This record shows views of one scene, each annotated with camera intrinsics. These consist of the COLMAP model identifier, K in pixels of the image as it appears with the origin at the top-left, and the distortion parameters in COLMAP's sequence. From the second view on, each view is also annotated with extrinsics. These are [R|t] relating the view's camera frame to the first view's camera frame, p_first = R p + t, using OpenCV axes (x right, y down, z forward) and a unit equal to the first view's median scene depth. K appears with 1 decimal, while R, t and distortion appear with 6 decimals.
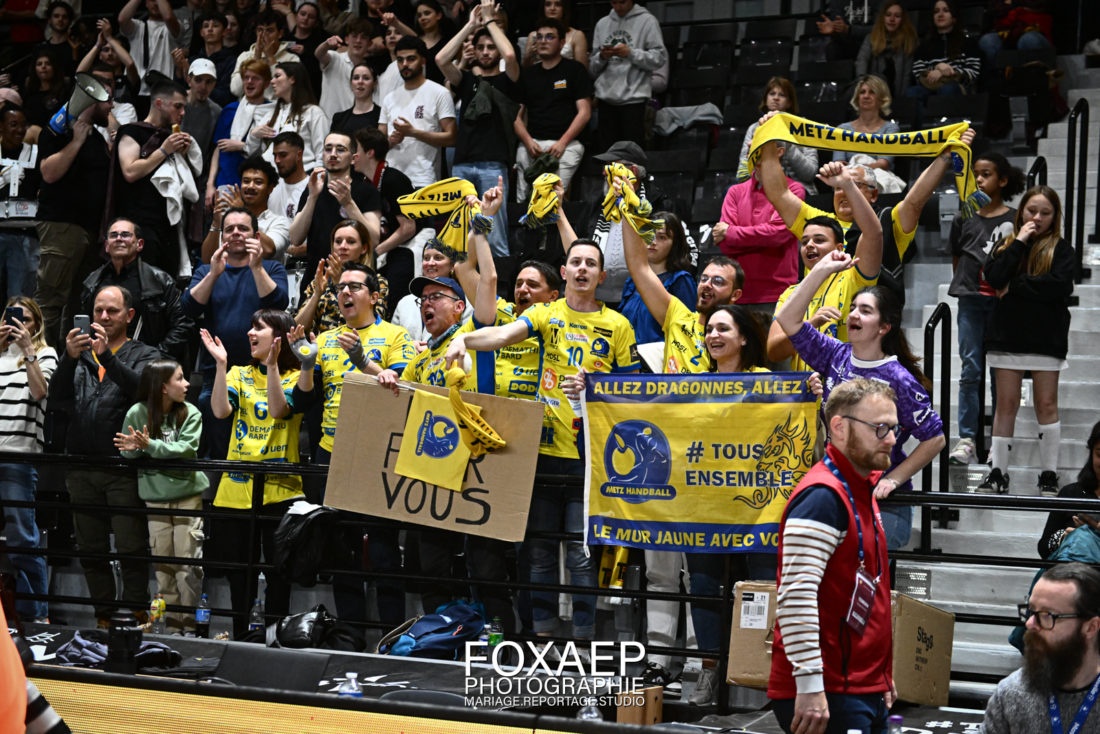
lens RADIAL K [[2211.9, 0, 550.6], [0, 2211.9, 366.3], [0, 0, 1]] dist [-0.052860, 0.000000]
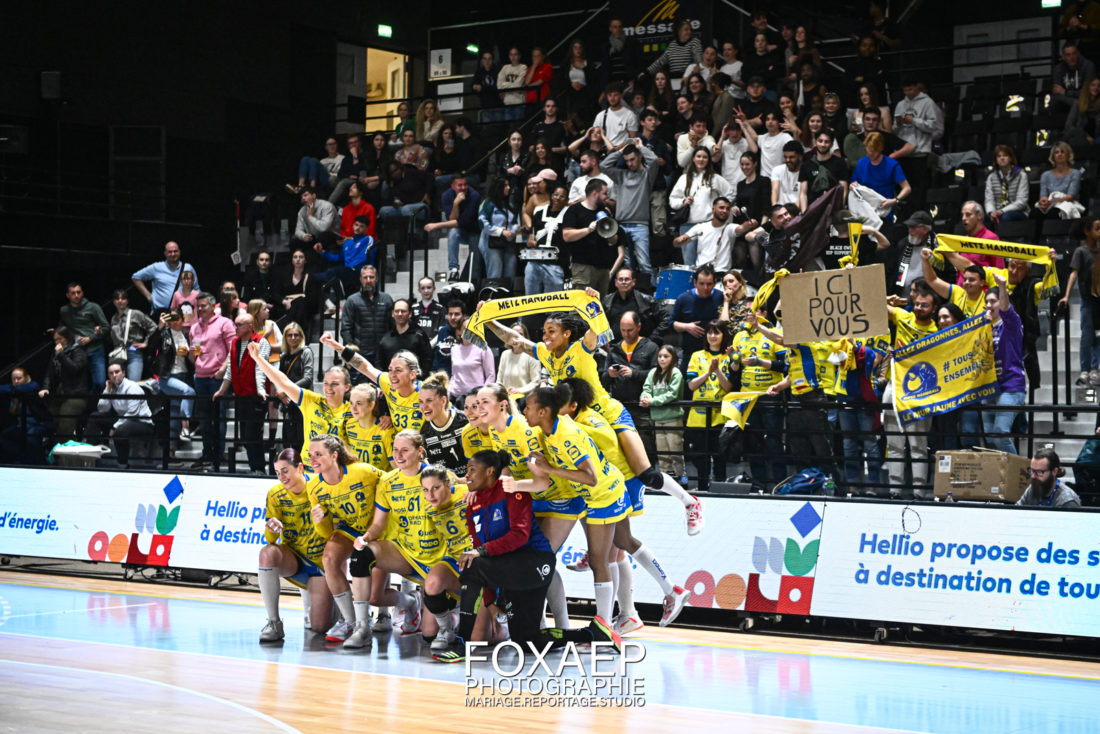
lens RADIAL K [[2211.9, 0, 550.0], [0, 2211.9, 366.8], [0, 0, 1]] dist [-0.052860, 0.000000]
pose [[0.982802, -0.044666, -0.179178, 0.080811], [0.052722, 0.997790, 0.040452, -0.072106], [0.176975, -0.049202, 0.982985, -0.928752]]
